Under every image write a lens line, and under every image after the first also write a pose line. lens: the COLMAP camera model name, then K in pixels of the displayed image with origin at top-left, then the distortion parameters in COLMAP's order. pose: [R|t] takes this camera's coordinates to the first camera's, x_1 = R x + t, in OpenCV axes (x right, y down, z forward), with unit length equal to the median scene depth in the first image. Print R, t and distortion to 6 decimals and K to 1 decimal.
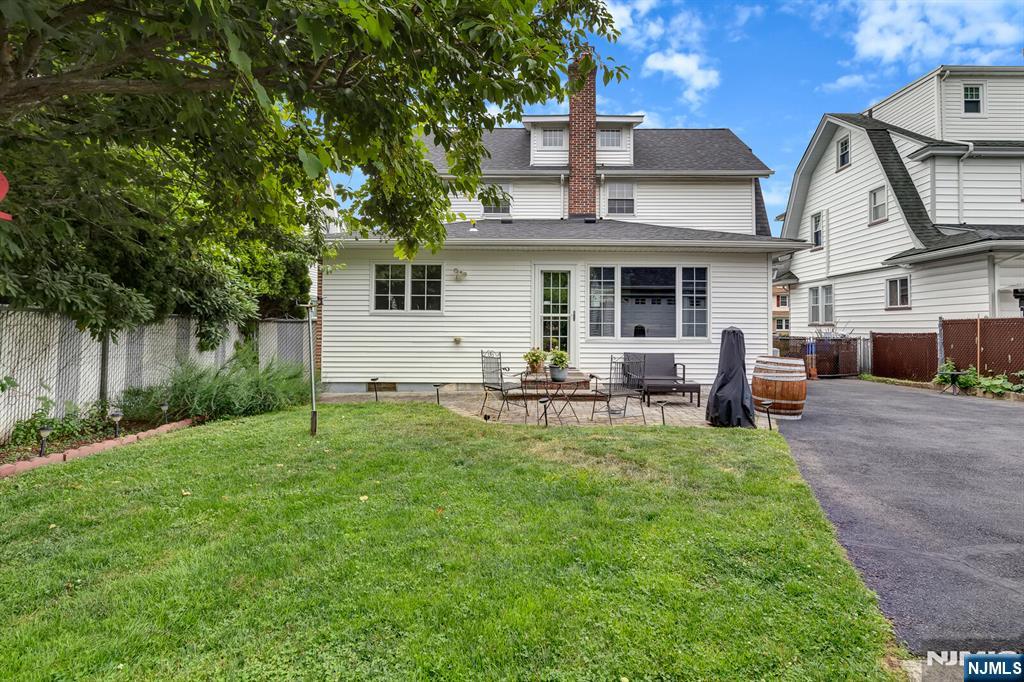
lens RADIAL K [[487.9, 0, 514.6], [0, 487.9, 321.7], [0, 0, 1]] dist [-0.000414, -0.000104]
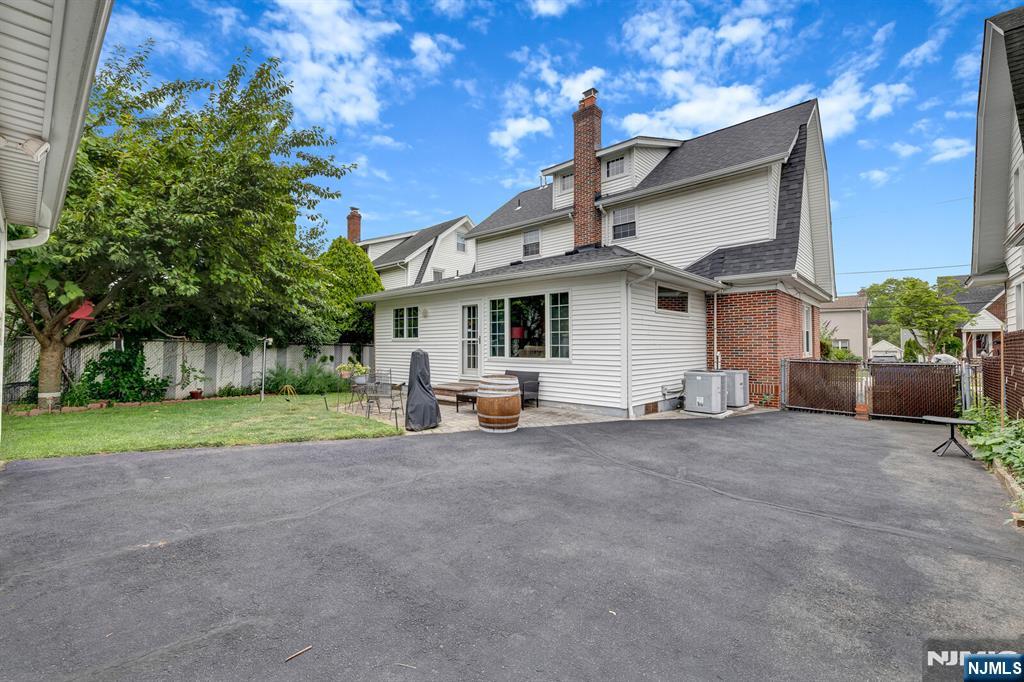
lens RADIAL K [[440.4, 0, 512.0], [0, 440.4, 341.0], [0, 0, 1]] dist [-0.000016, -0.000296]
pose [[0.726436, -0.013062, -0.687110, 0.955775], [0.011425, 0.999911, -0.006930, -0.000324], [0.687139, -0.002816, 0.726520, 0.227643]]
